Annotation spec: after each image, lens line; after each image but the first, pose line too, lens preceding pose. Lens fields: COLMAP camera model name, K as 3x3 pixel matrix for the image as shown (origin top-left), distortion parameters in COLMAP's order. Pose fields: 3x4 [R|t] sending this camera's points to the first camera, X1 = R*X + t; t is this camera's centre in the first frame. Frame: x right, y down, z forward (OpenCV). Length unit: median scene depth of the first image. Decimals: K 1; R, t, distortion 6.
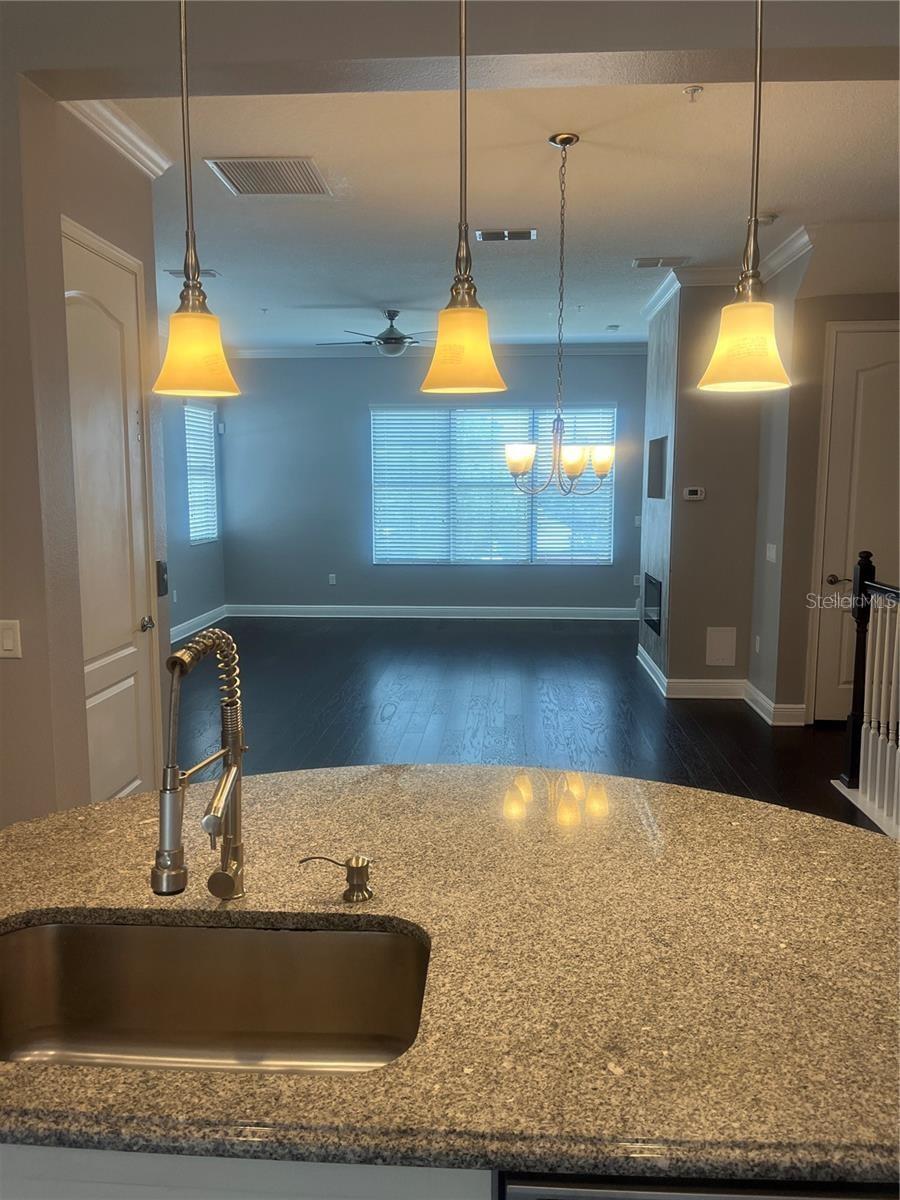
lens RADIAL K [[909.7, 0, 455.6], [0, 909.7, 594.7], [0, 0, 1]] dist [0.040652, -0.044530]
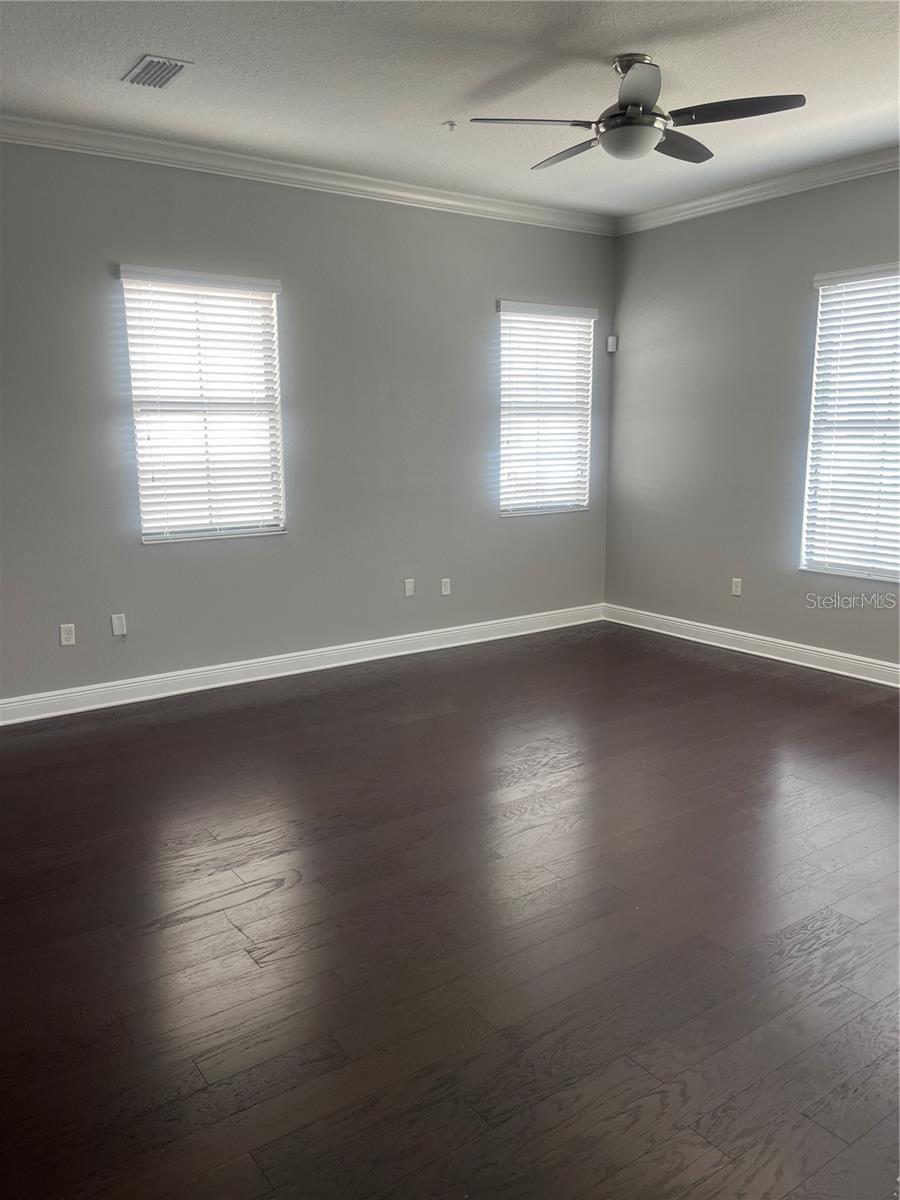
lens RADIAL K [[909.7, 0, 446.9], [0, 909.7, 607.6], [0, 0, 1]] dist [0.040652, -0.044530]
pose [[0.633871, 0.145868, -0.759559, 0.205990], [-0.085472, 0.989250, 0.118651, -0.059505], [0.768702, -0.010289, 0.639525, 0.476559]]
